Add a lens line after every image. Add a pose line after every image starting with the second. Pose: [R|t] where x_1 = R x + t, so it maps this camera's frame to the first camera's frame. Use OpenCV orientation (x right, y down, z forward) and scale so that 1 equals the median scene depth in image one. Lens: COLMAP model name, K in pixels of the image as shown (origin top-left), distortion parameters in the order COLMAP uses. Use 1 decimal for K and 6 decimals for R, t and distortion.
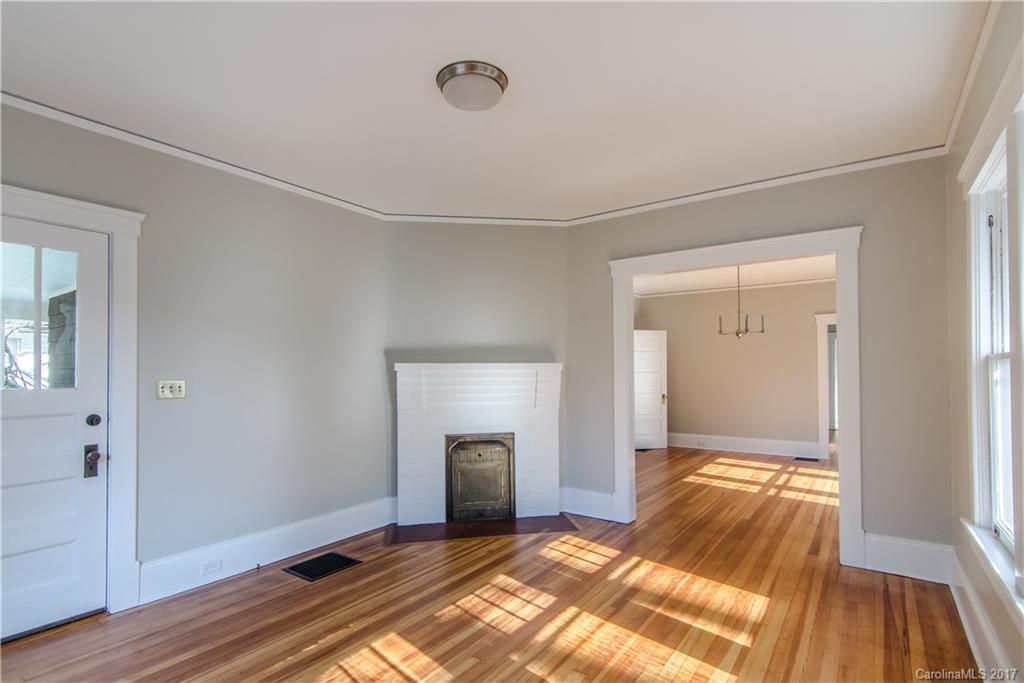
lens RADIAL K [[500.2, 0, 512.8], [0, 500.2, 358.1], [0, 0, 1]] dist [-0.000133, 0.002788]
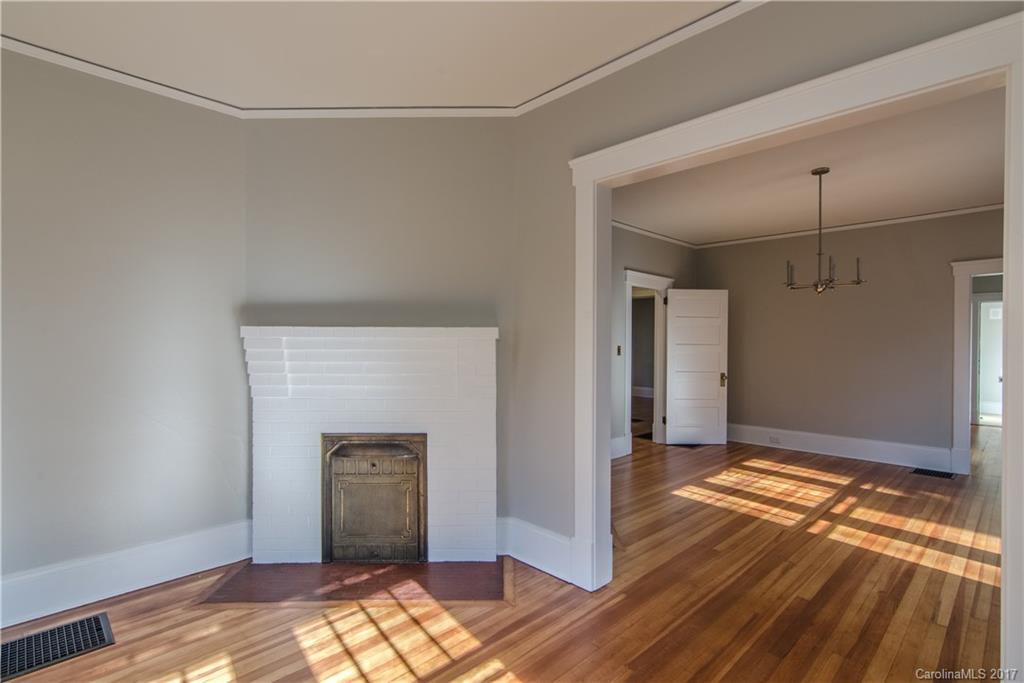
lens RADIAL K [[500.2, 0, 514.3], [0, 500.2, 340.9], [0, 0, 1]] dist [-0.000133, 0.002788]
pose [[0.985125, 0.007177, -0.171691, 0.235103], [-0.003299, 0.999733, 0.022860, 0.012925], [0.171809, -0.021954, 0.984886, 0.385275]]
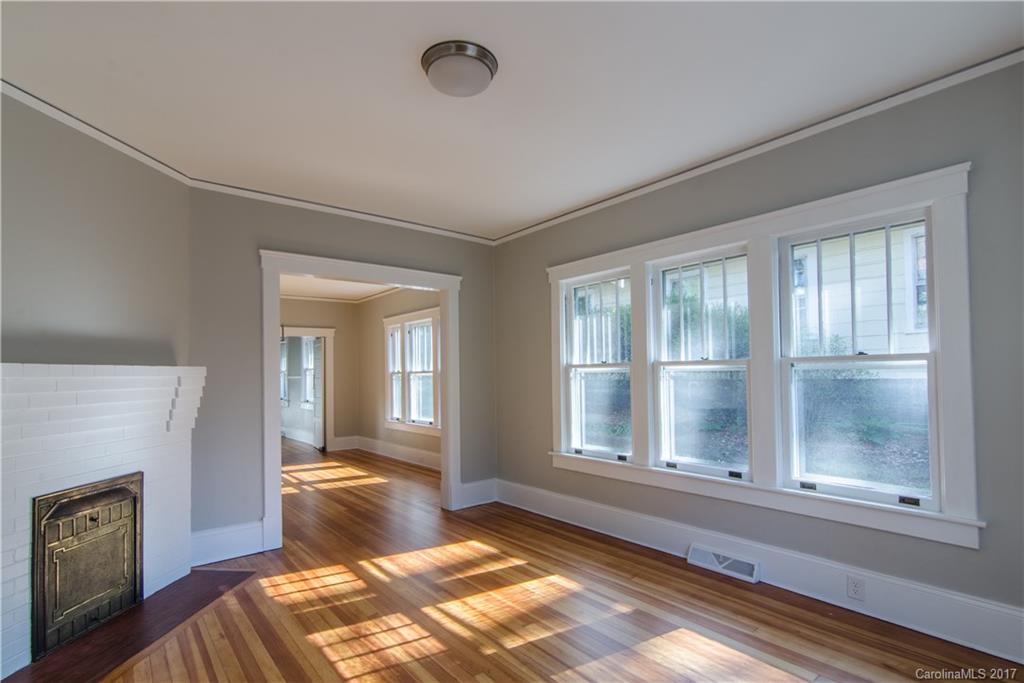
lens RADIAL K [[500.2, 0, 506.8], [0, 500.2, 366.7], [0, 0, 1]] dist [-0.000133, 0.002788]
pose [[0.255980, 0.014682, 0.966570, -0.527611], [-0.012201, 0.999854, -0.011956, 0.013570], [-0.966605, -0.008733, 0.256122, 0.377131]]
